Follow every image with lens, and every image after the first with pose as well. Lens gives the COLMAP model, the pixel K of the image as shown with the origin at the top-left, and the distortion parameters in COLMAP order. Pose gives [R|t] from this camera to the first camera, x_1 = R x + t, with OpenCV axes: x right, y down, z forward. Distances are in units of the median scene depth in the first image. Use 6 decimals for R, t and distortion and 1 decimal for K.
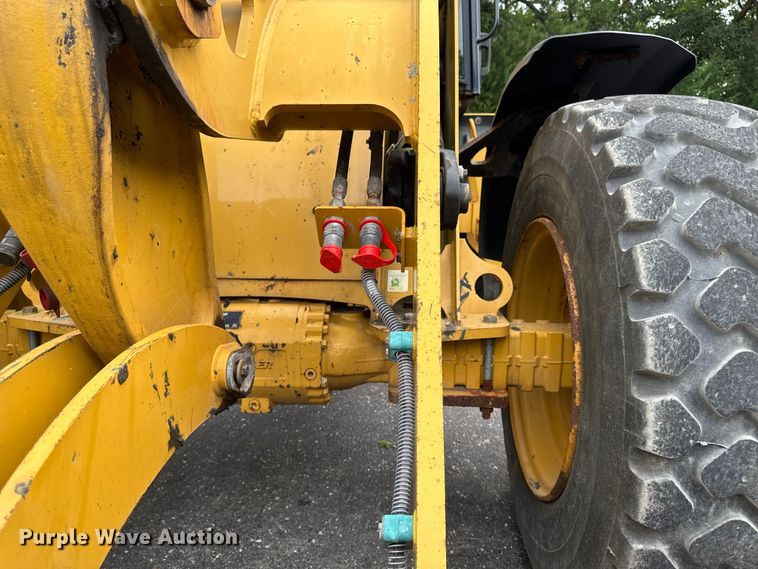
lens RADIAL K [[554.3, 0, 379.4], [0, 554.3, 313.8], [0, 0, 1]] dist [0.002331, -0.001661]
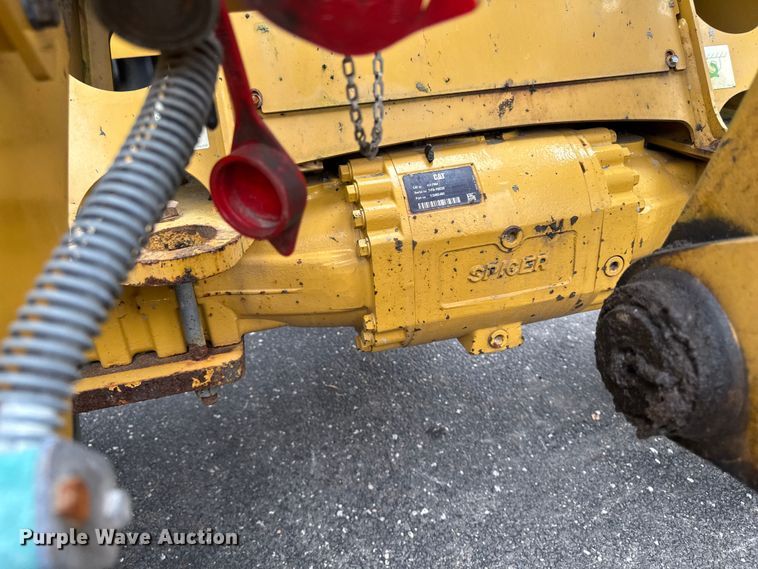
lens RADIAL K [[554.3, 0, 379.4], [0, 554.3, 313.8], [0, 0, 1]] dist [0.002331, -0.001661]
pose [[0.944943, -0.211847, 0.249406, -0.463968], [0.132461, 0.944556, 0.300447, -0.037108], [-0.299227, -0.250869, 0.920613, 0.539885]]
